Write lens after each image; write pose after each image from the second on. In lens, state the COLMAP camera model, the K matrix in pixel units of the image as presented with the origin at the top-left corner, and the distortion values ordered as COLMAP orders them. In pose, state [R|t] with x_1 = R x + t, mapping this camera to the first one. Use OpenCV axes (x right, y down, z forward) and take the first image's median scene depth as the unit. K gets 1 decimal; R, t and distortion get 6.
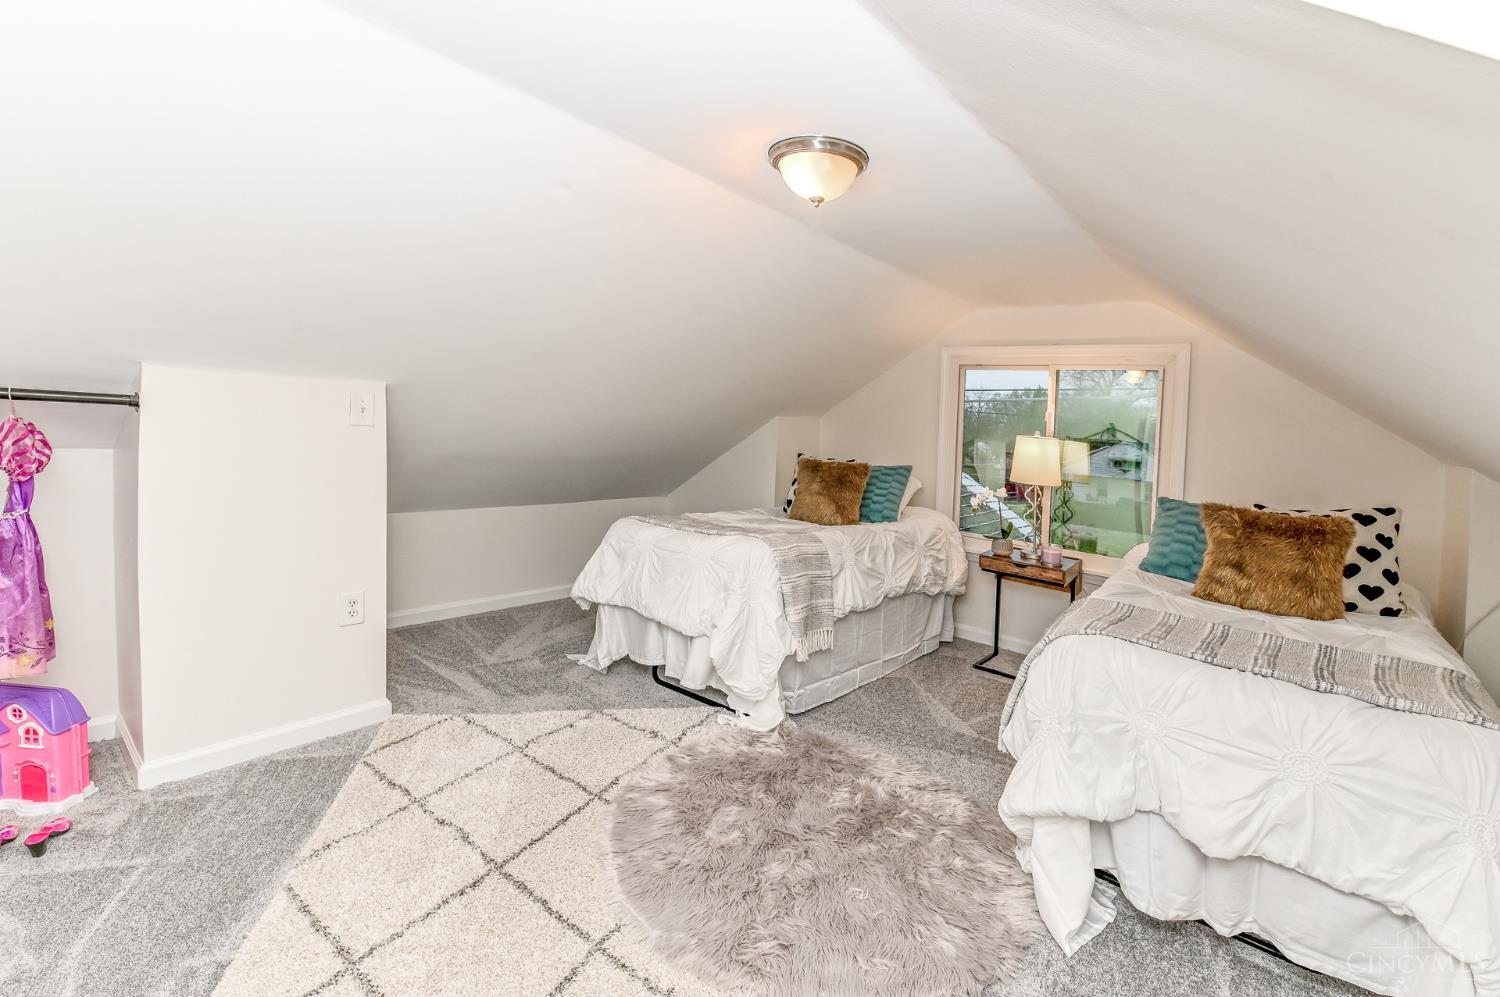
lens RADIAL K [[654.5, 0, 778.0], [0, 654.5, 458.4], [0, 0, 1]] dist [-0.002097, -0.008382]
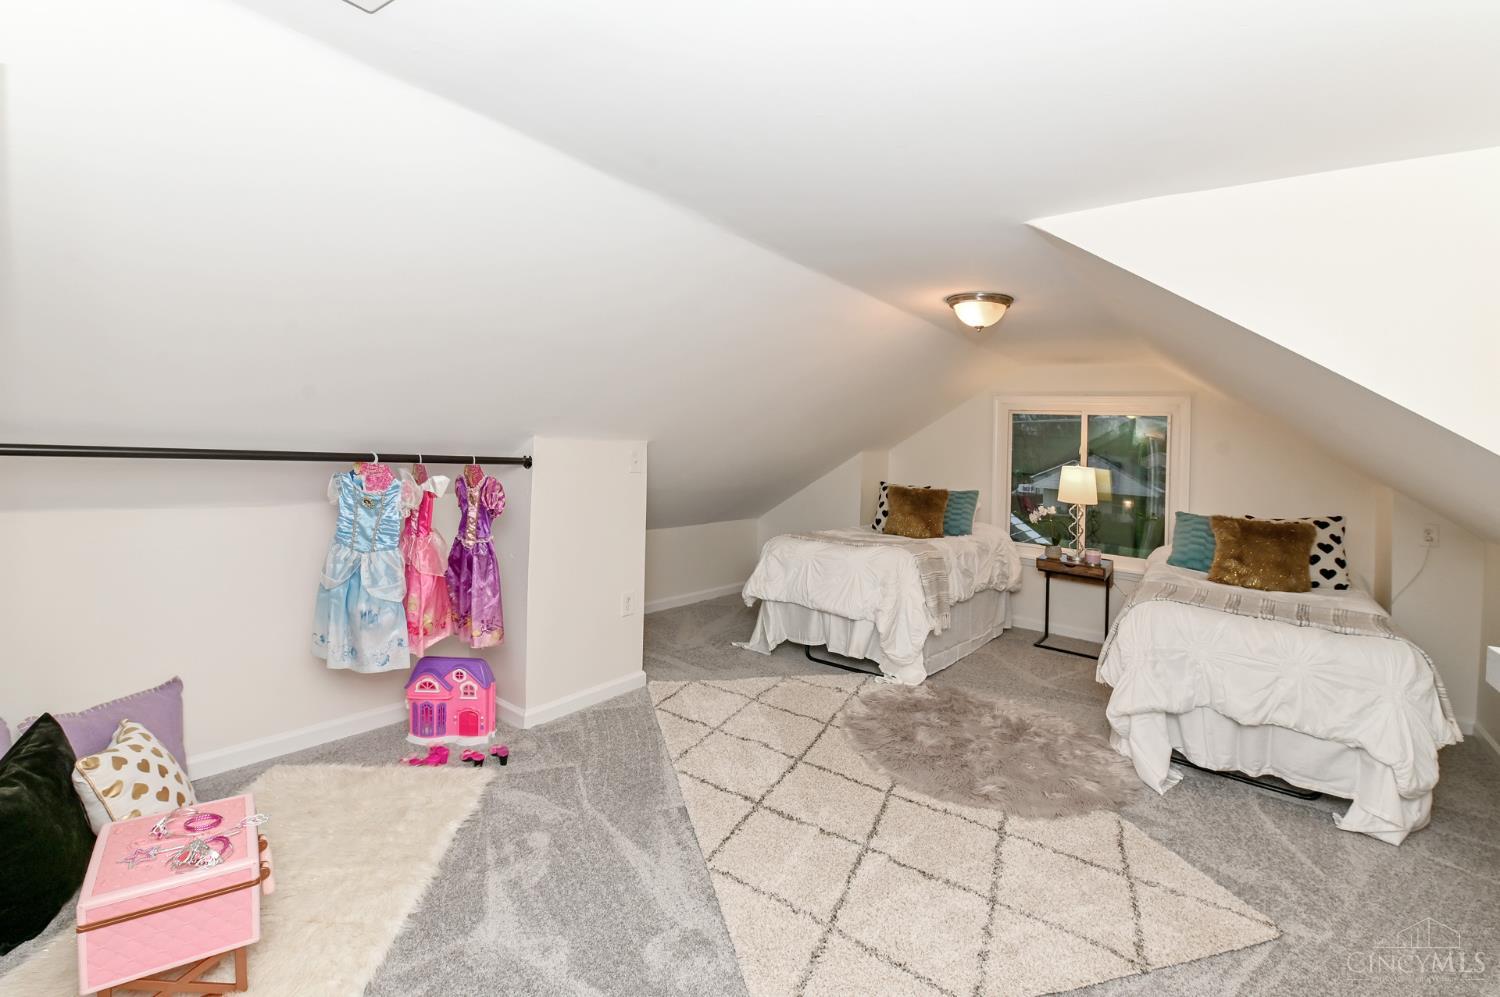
lens RADIAL K [[654.5, 0, 778.0], [0, 654.5, 458.4], [0, 0, 1]] dist [-0.002097, -0.008382]
pose [[0.998853, -0.016176, 0.045065, -0.378267], [0.017457, 0.999450, -0.028185, -0.034564], [-0.044584, 0.028940, 0.998586, -0.407439]]
